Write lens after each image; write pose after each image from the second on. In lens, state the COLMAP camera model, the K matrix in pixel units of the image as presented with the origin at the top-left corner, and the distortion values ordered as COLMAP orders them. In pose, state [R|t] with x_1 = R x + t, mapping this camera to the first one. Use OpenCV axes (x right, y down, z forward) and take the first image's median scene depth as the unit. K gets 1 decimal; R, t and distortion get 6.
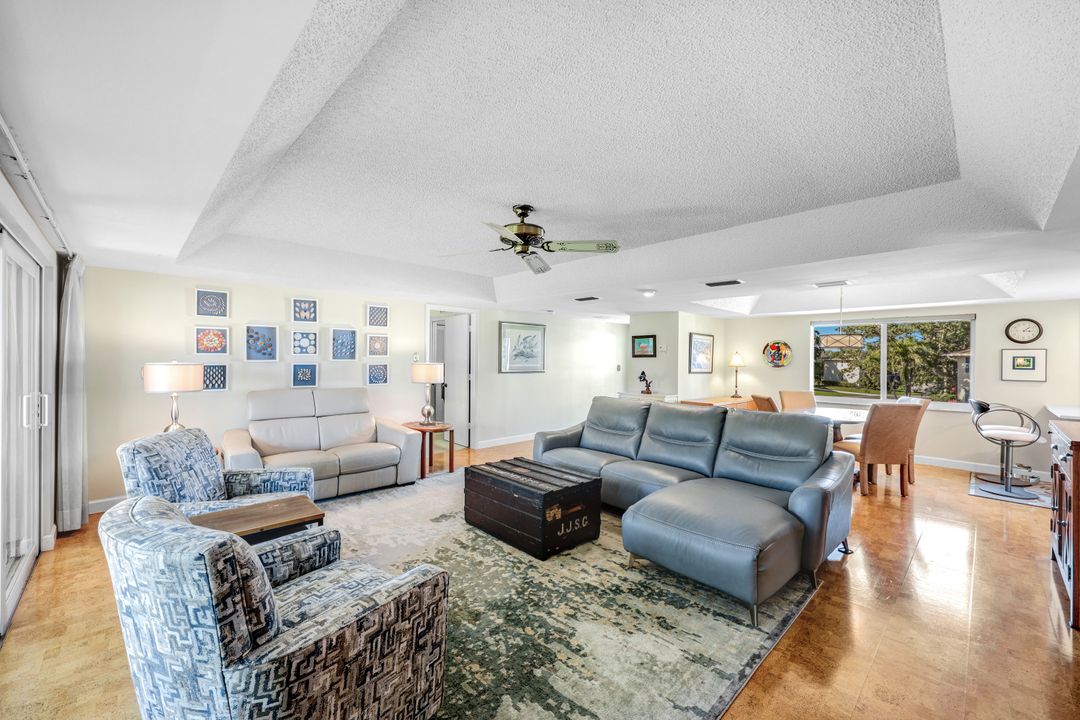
lens RADIAL K [[432.5, 0, 537.2], [0, 432.5, 362.7], [0, 0, 1]] dist [-0.000868, 0.000311]
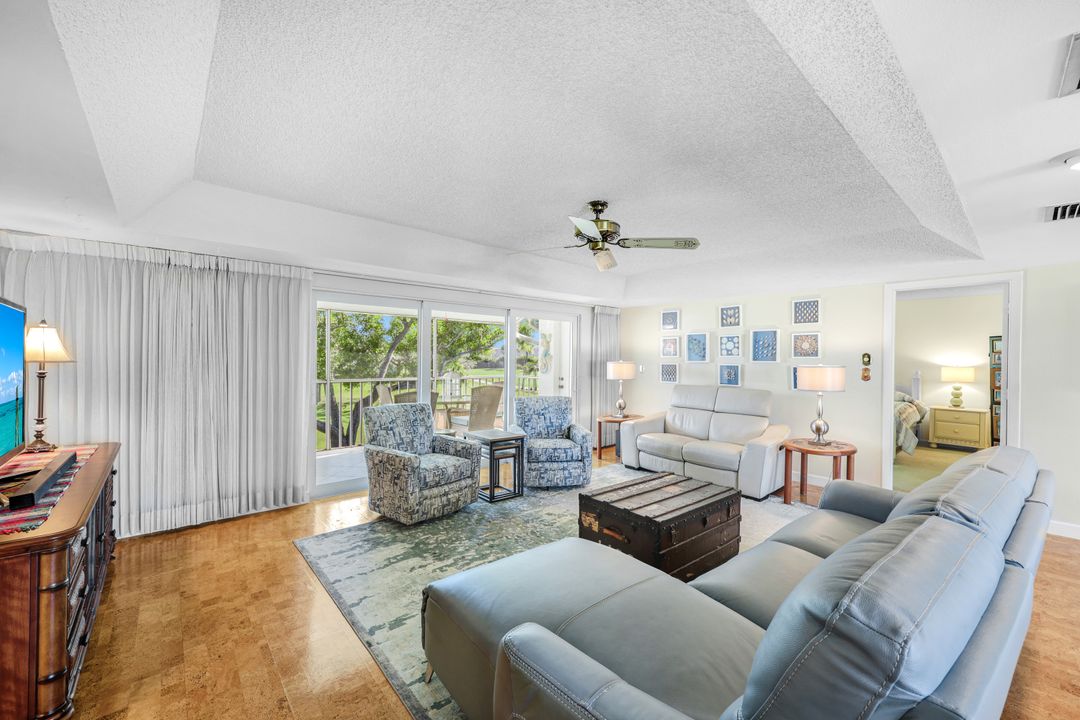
lens RADIAL K [[432.5, 0, 537.2], [0, 432.5, 362.7], [0, 0, 1]] dist [-0.000868, 0.000311]
pose [[-0.055866, 0.002196, -0.998436, 0.603056], [-0.018835, 0.999817, 0.003253, 0.003115], [0.998261, 0.018987, -0.055814, 0.575578]]
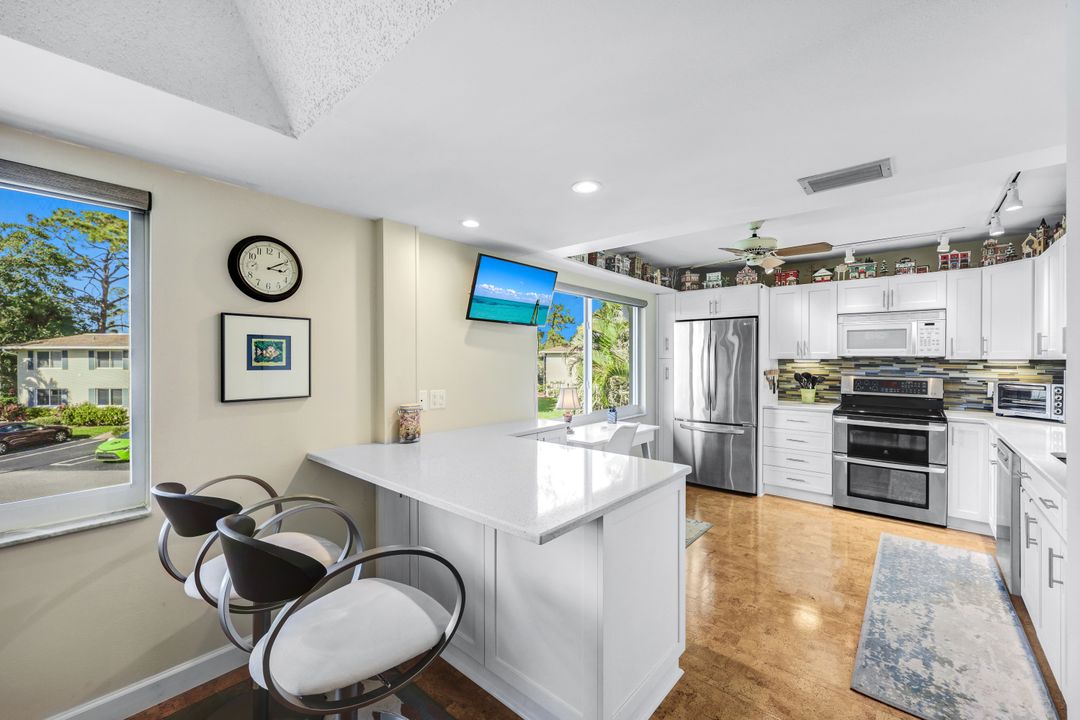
lens RADIAL K [[430.9, 0, 535.7], [0, 430.9, 360.4], [0, 0, 1]] dist [-0.000012, 0.000154]
pose [[-0.081893, -0.013691, 0.996547, 0.788471], [0.006308, 0.999878, 0.014255, 0.003989], [-0.996621, 0.007453, -0.081797, 0.864394]]
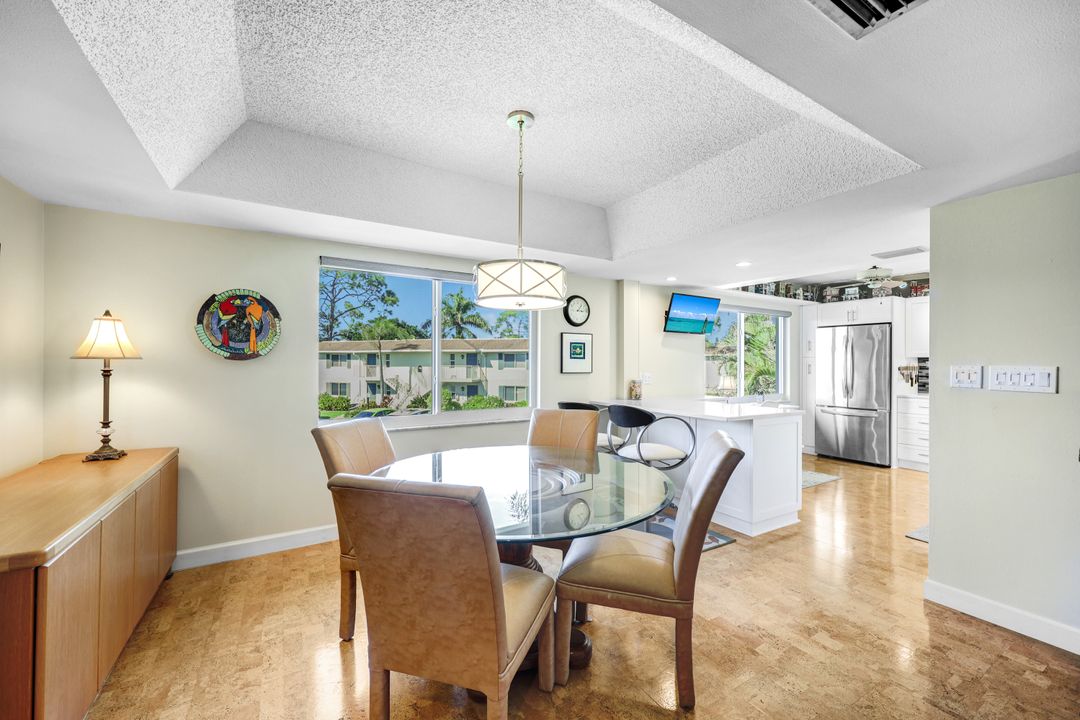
lens RADIAL K [[430.9, 0, 535.7], [0, 430.9, 360.4], [0, 0, 1]] dist [-0.000012, 0.000154]
pose [[0.228301, -0.005225, 0.973577, 0.355123], [0.004650, 0.999980, 0.004276, 0.016277], [-0.973579, 0.003551, 0.228321, 0.968844]]
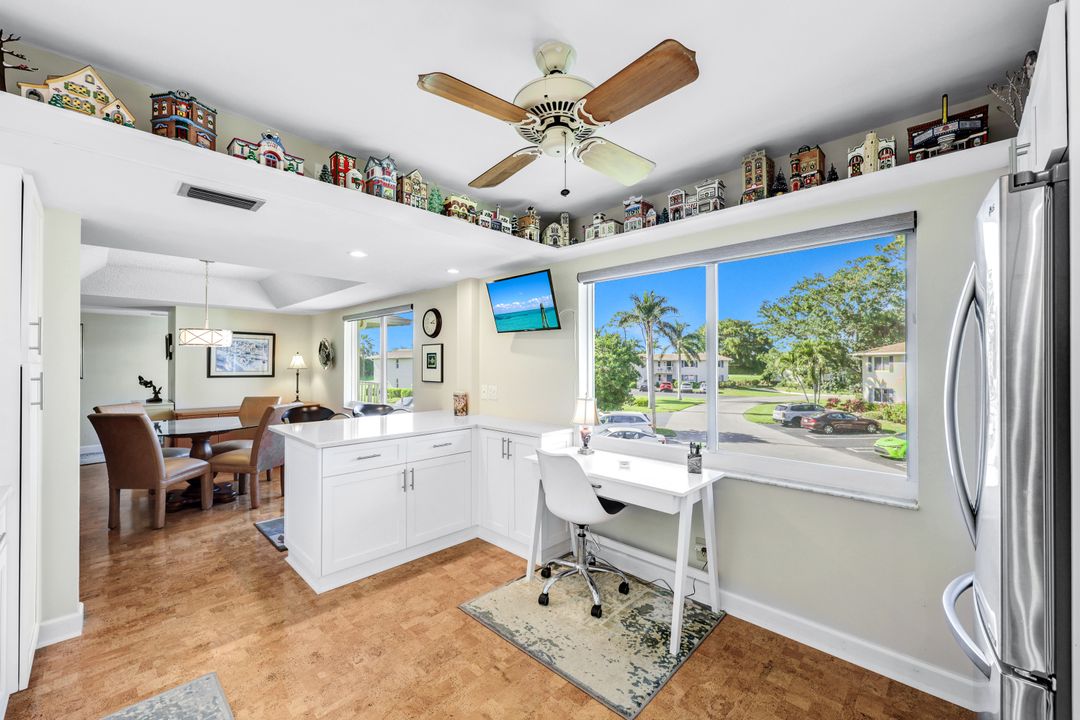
lens RADIAL K [[430.9, 0, 535.7], [0, 430.9, 360.4], [0, 0, 1]] dist [-0.000012, 0.000154]
pose [[0.999422, -0.011696, 0.031909, 1.414274], [0.012153, 0.999826, -0.014172, 0.015357], [-0.031737, 0.014551, 0.999390, 0.160619]]
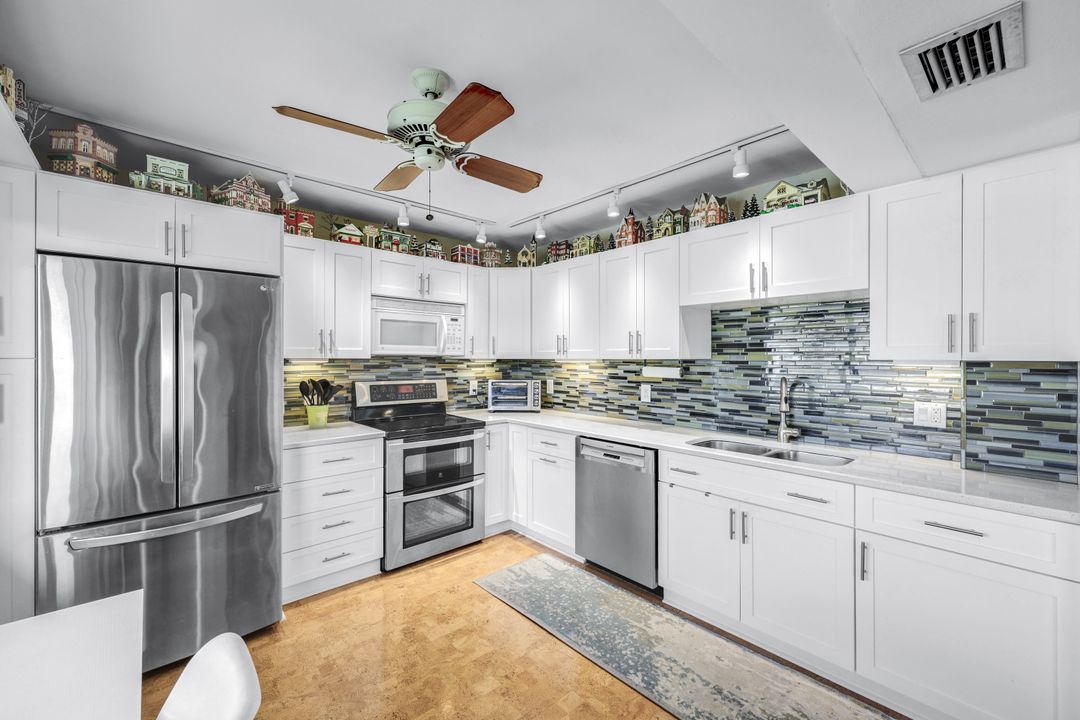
lens RADIAL K [[441.1, 0, 540.0], [0, 441.1, 360.0], [0, 0, 1]] dist [-0.001359, -0.000288]
pose [[-0.999347, -0.012791, 0.033797, 1.342587], [-0.012271, 0.999804, 0.015548, 0.006391], [-0.033989, 0.015123, -0.999308, 0.802001]]
